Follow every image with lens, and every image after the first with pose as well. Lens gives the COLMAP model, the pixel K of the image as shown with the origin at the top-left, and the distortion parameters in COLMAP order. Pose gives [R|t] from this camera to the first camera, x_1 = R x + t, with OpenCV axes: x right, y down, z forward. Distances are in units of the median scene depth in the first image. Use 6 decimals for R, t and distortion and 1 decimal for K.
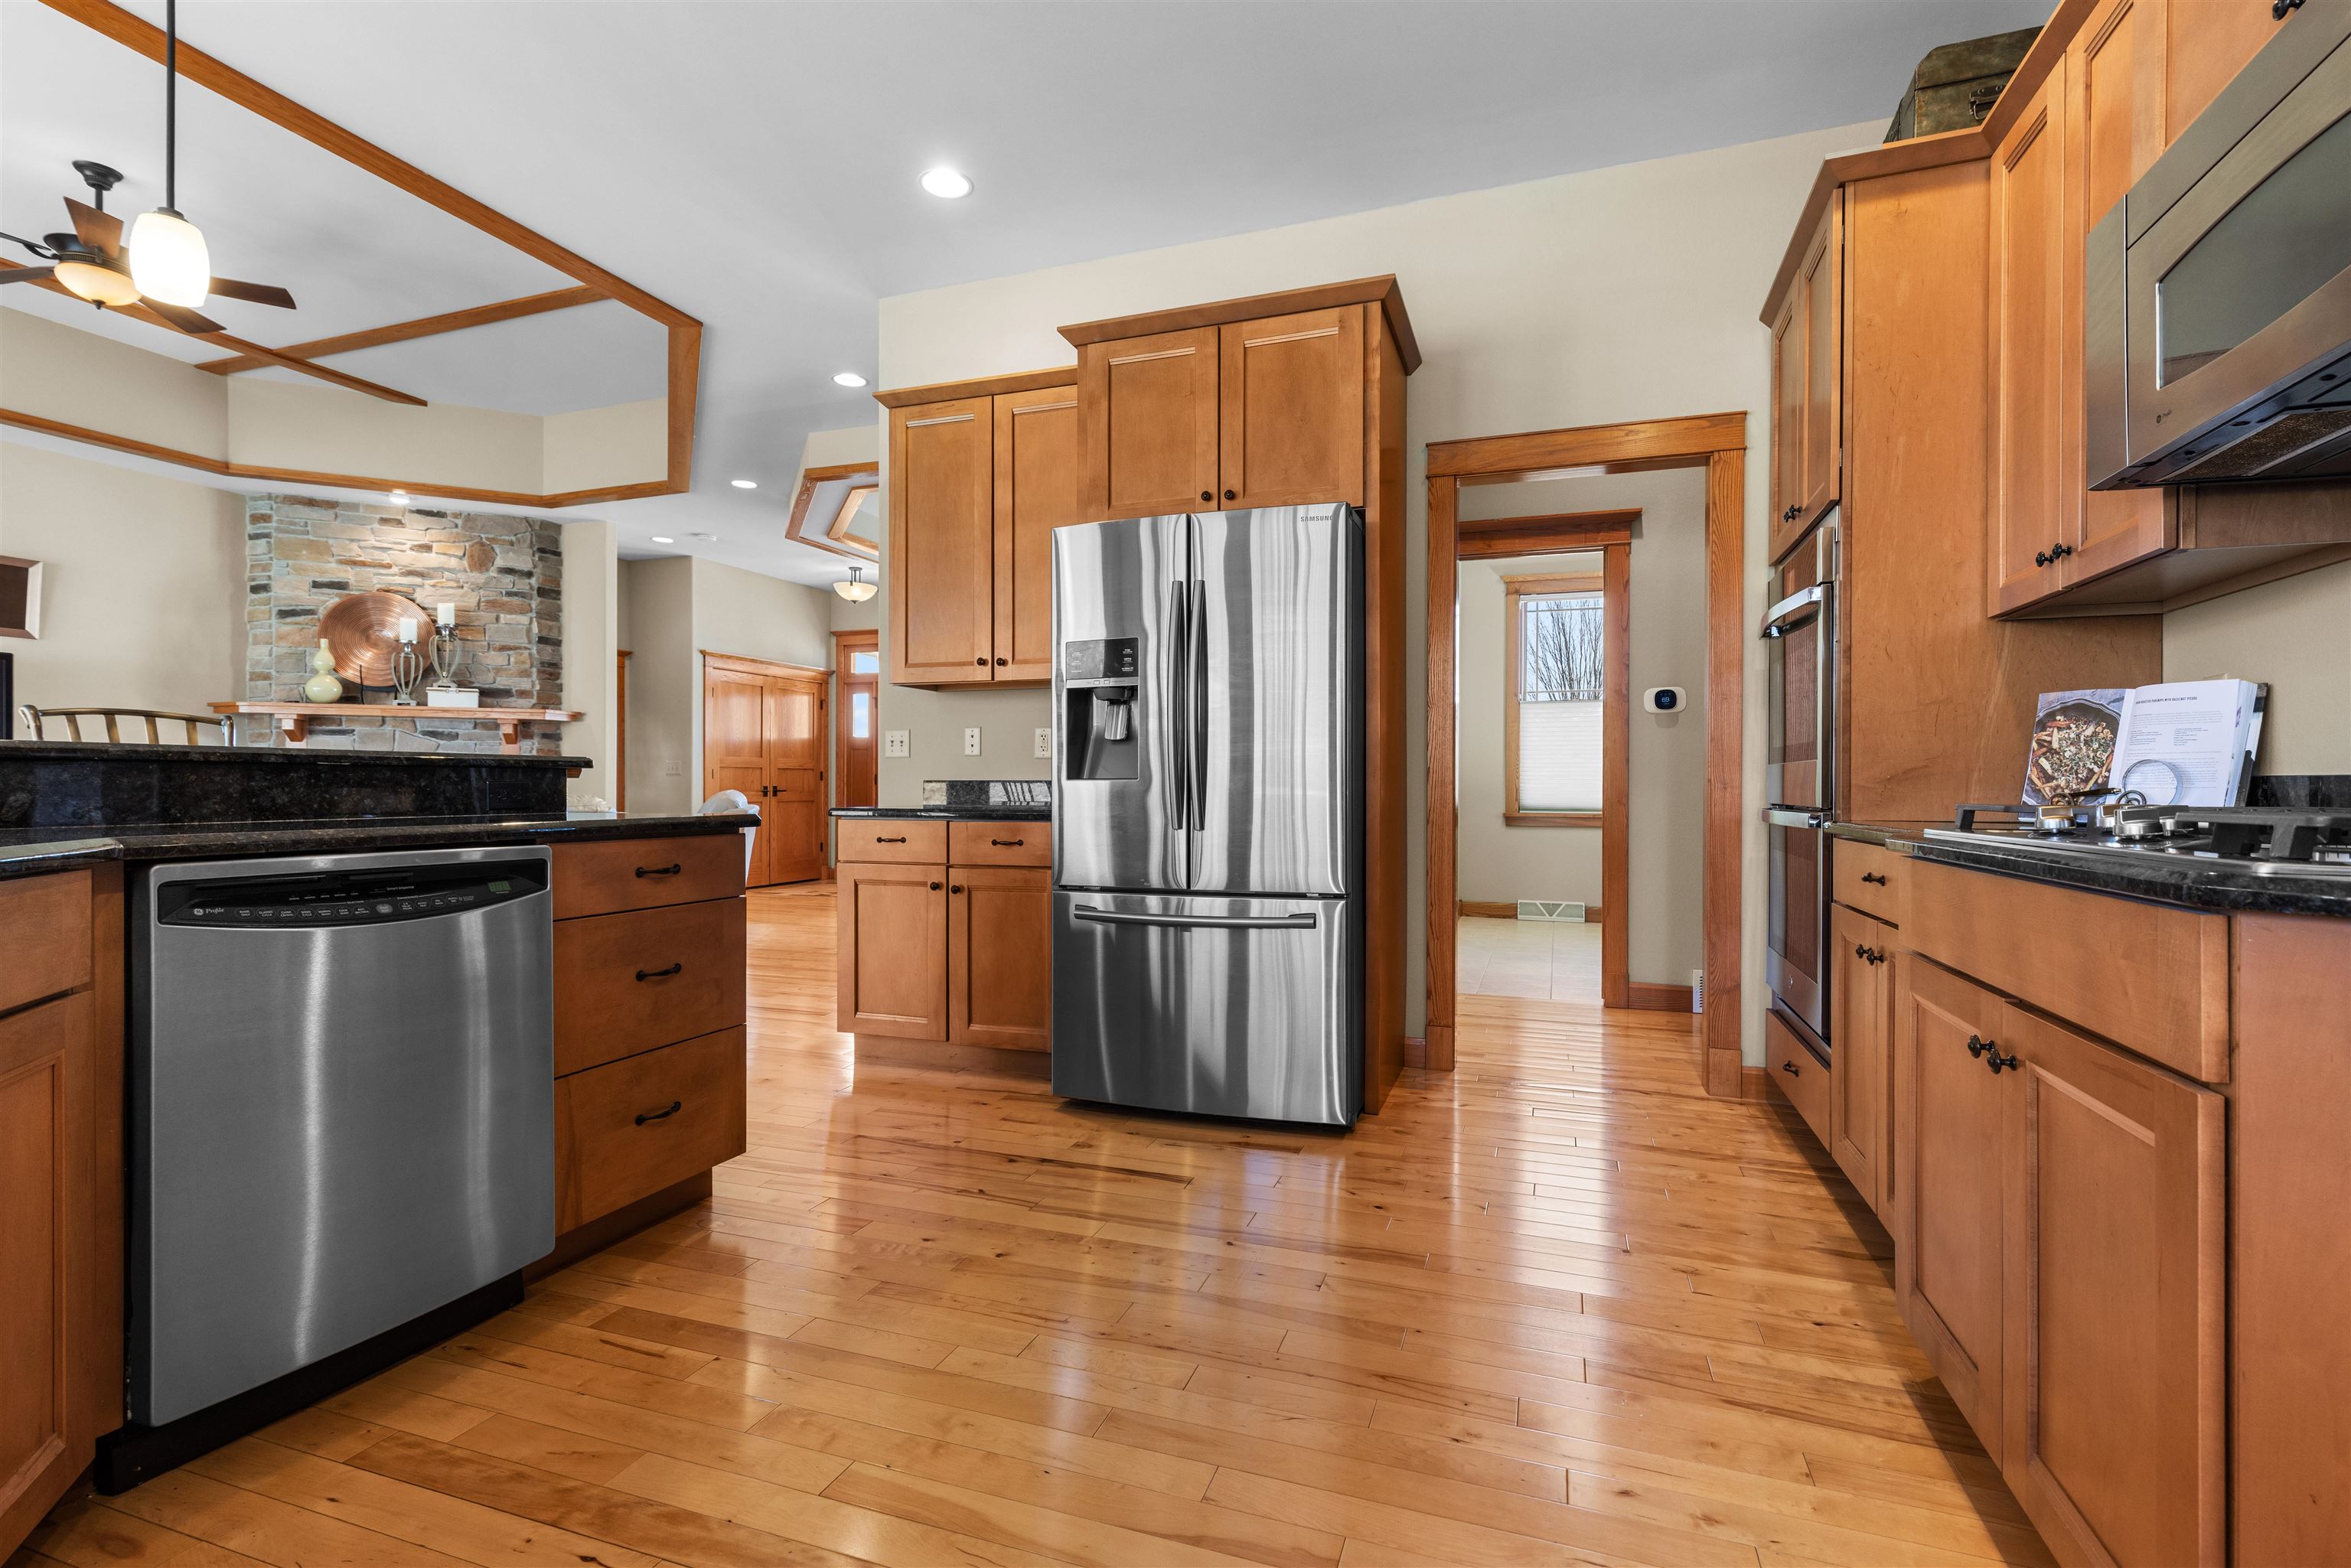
lens RADIAL K [[1066.8, 0, 1171.2], [0, 1066.8, 790.6], [0, 0, 1]] dist [0.004251, -0.000456]
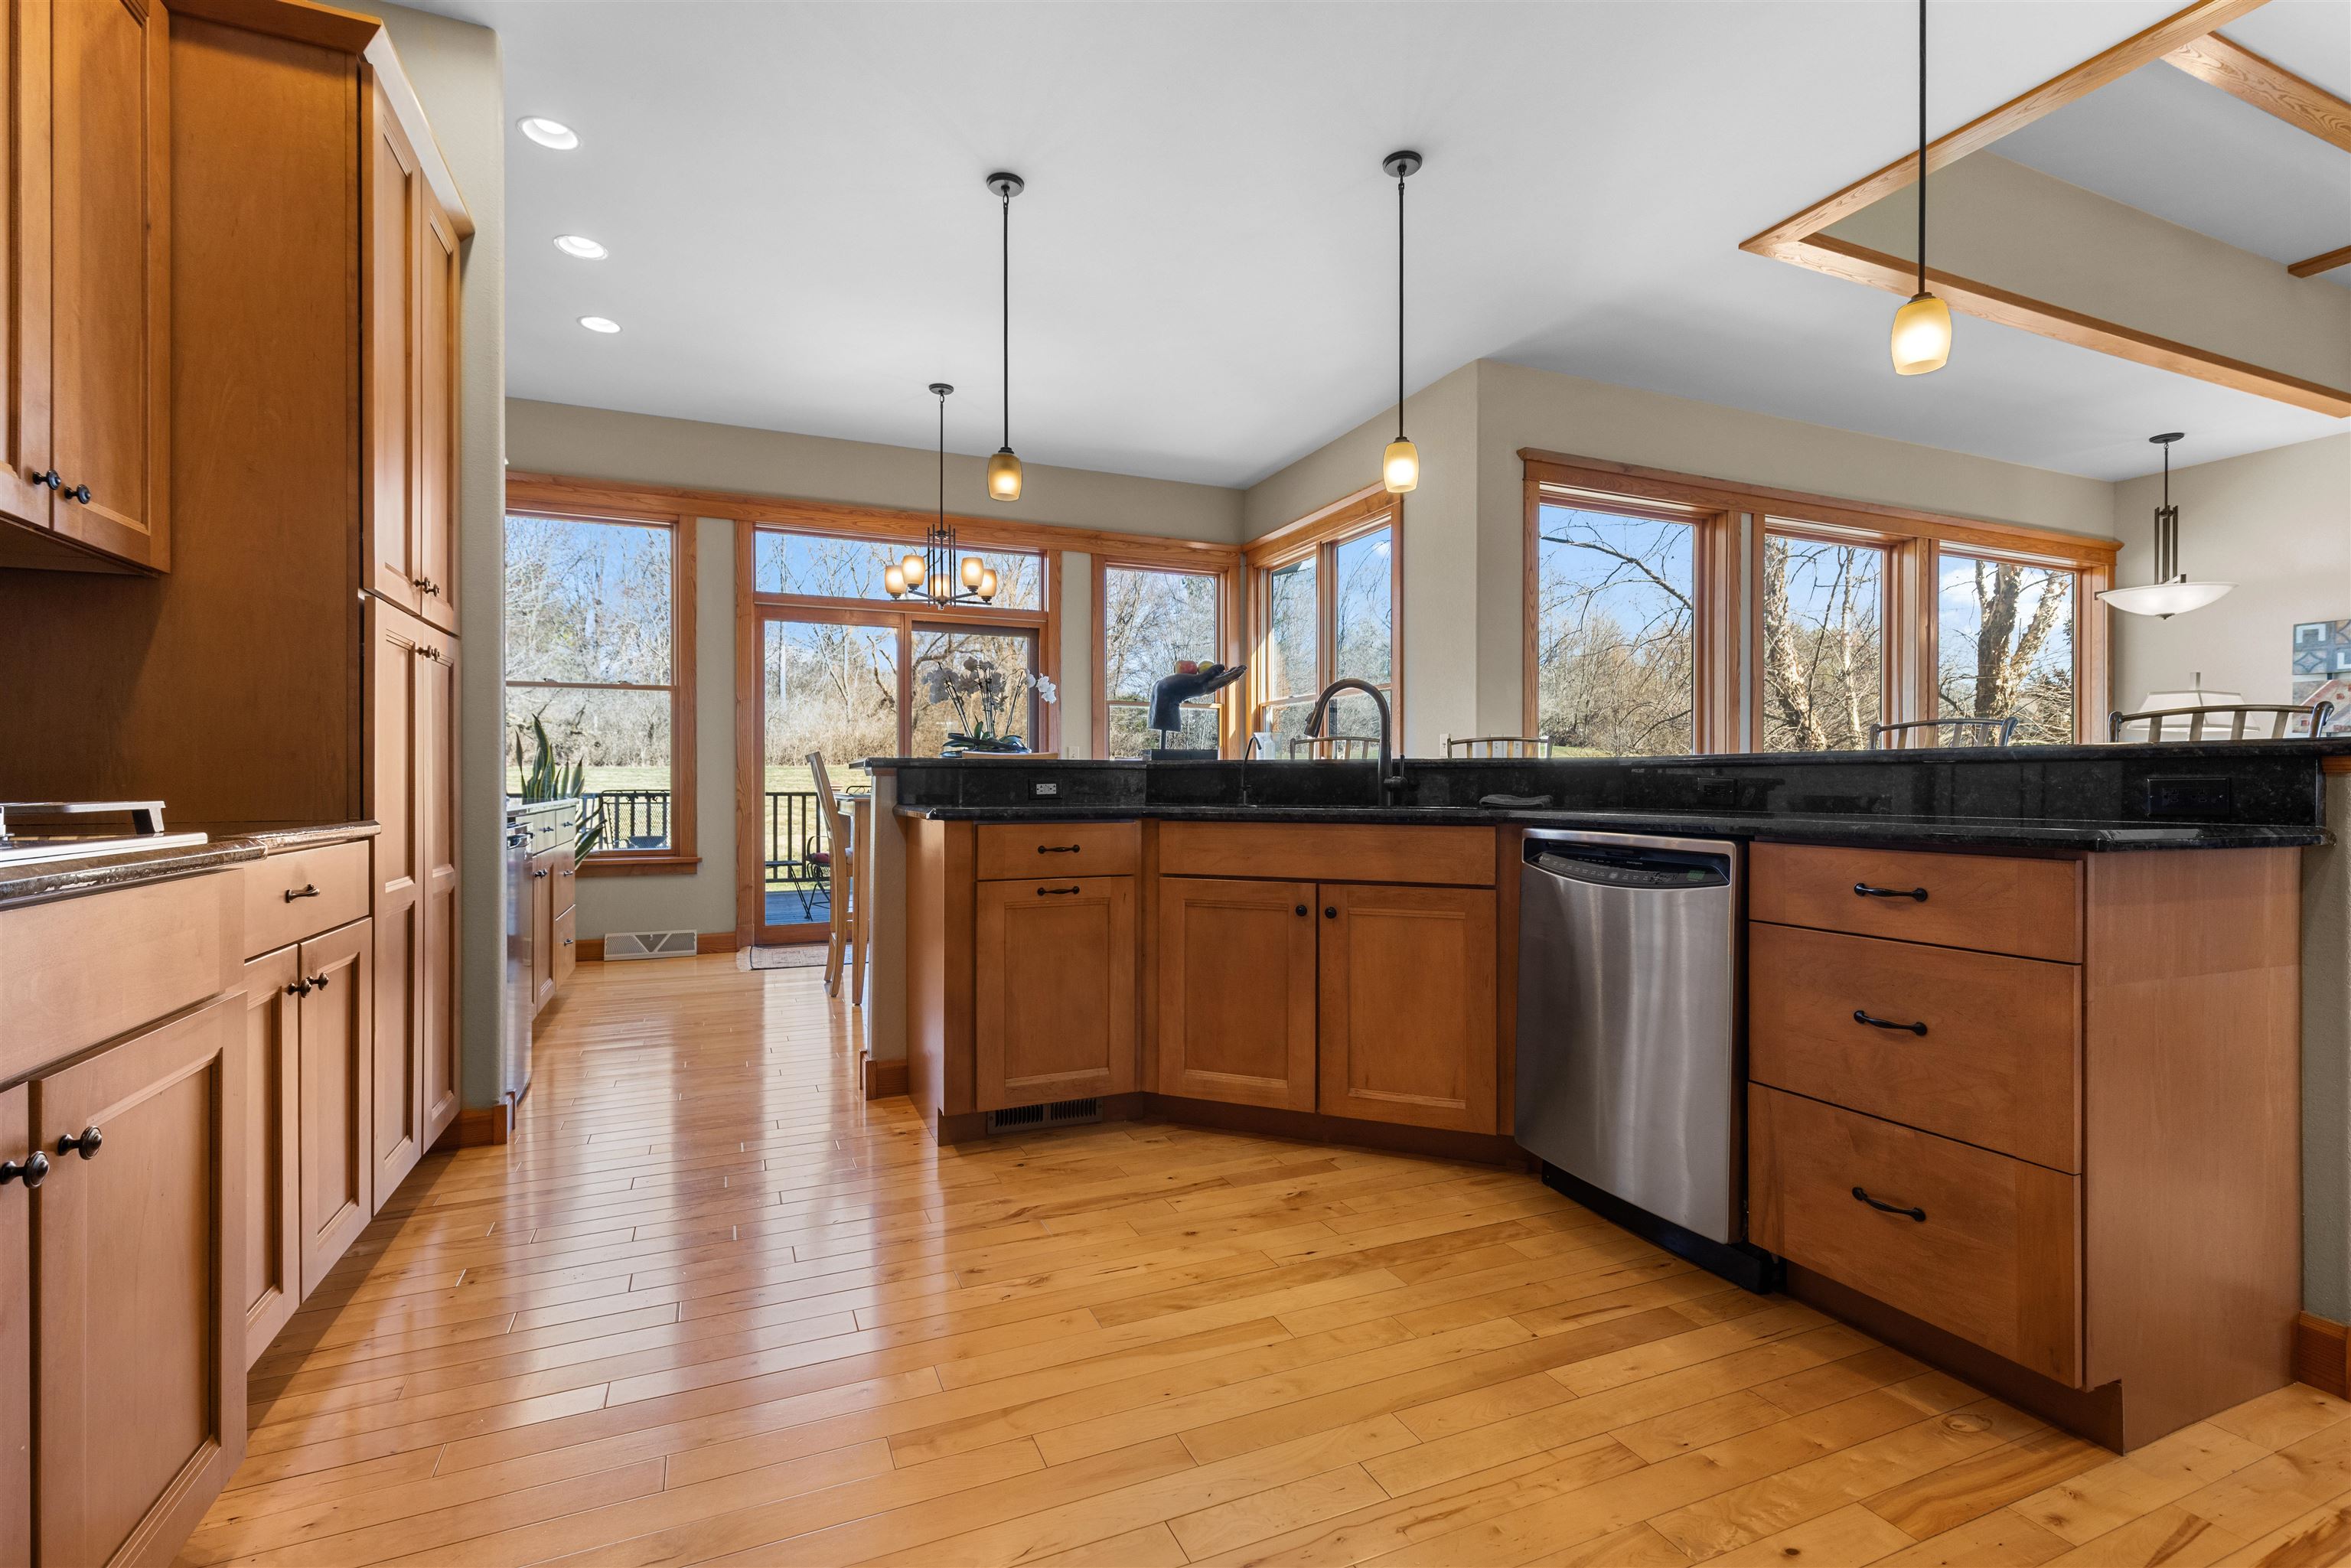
lens RADIAL K [[1066.8, 0, 1177.5], [0, 1066.8, 780.5], [0, 0, 1]] dist [0.004251, -0.000456]
pose [[-0.718651, 0.000386, -0.695371, 0.532536], [-0.009430, 0.999902, 0.010301, -0.011855], [0.695307, 0.013960, -0.718577, 1.471908]]
